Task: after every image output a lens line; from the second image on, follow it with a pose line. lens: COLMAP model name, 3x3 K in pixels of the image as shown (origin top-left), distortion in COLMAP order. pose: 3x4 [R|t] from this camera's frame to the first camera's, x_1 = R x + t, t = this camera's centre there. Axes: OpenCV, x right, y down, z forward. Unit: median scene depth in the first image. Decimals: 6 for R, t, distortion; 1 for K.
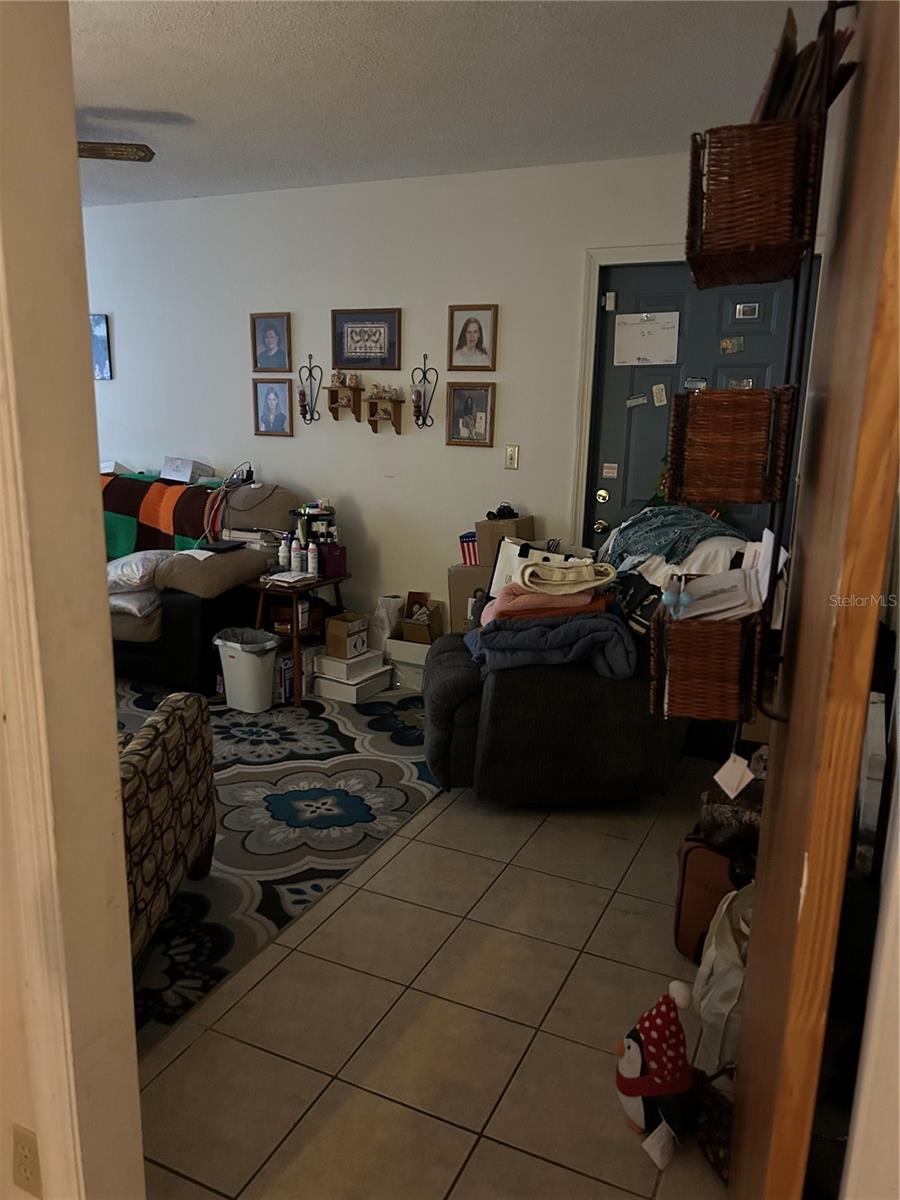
lens RADIAL K [[911.4, 0, 450.1], [0, 911.4, 608.3], [0, 0, 1]] dist [0.058233, -0.074305]
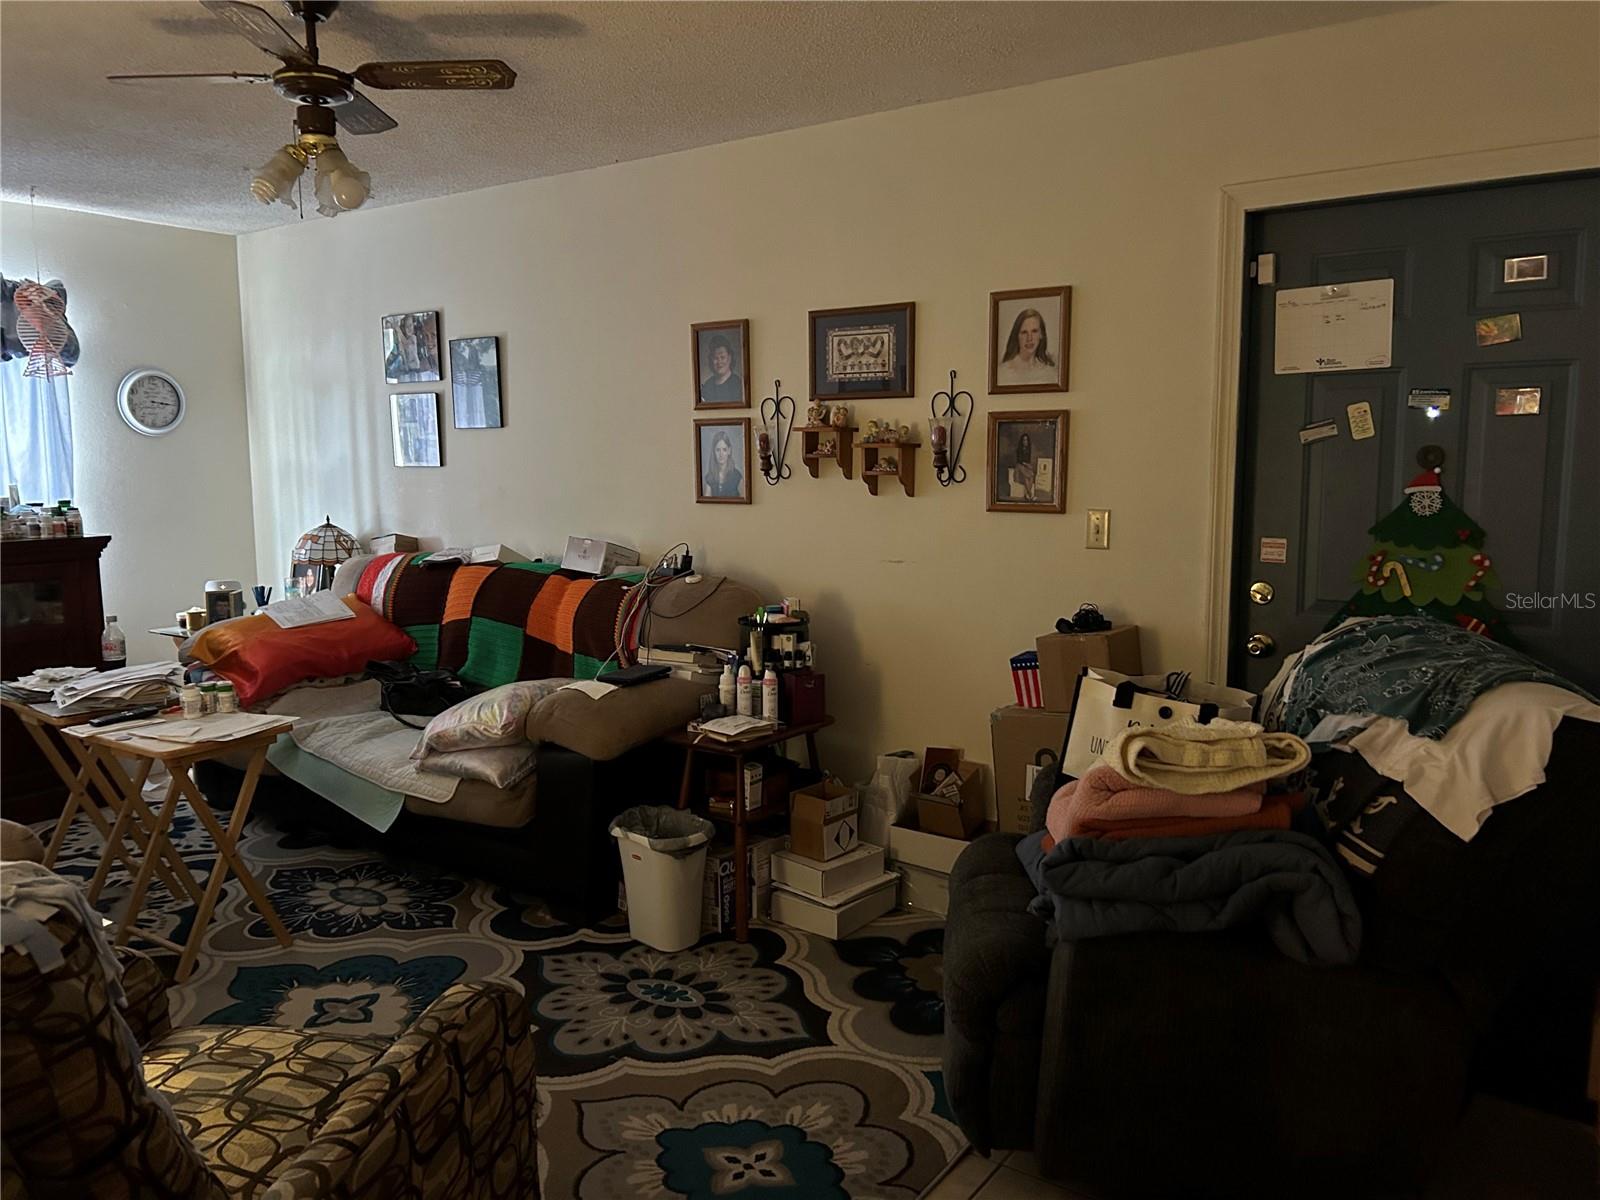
lens RADIAL K [[1215.2, 0, 785.2], [0, 1215.2, 588.1], [0, 0, 1]] dist [0.058233, -0.074305]
pose [[0.983054, -0.006951, -0.183186, 0.012433], [-0.013298, 0.993944, -0.109078, -0.038259], [0.182835, 0.109665, 0.977008, 0.187949]]
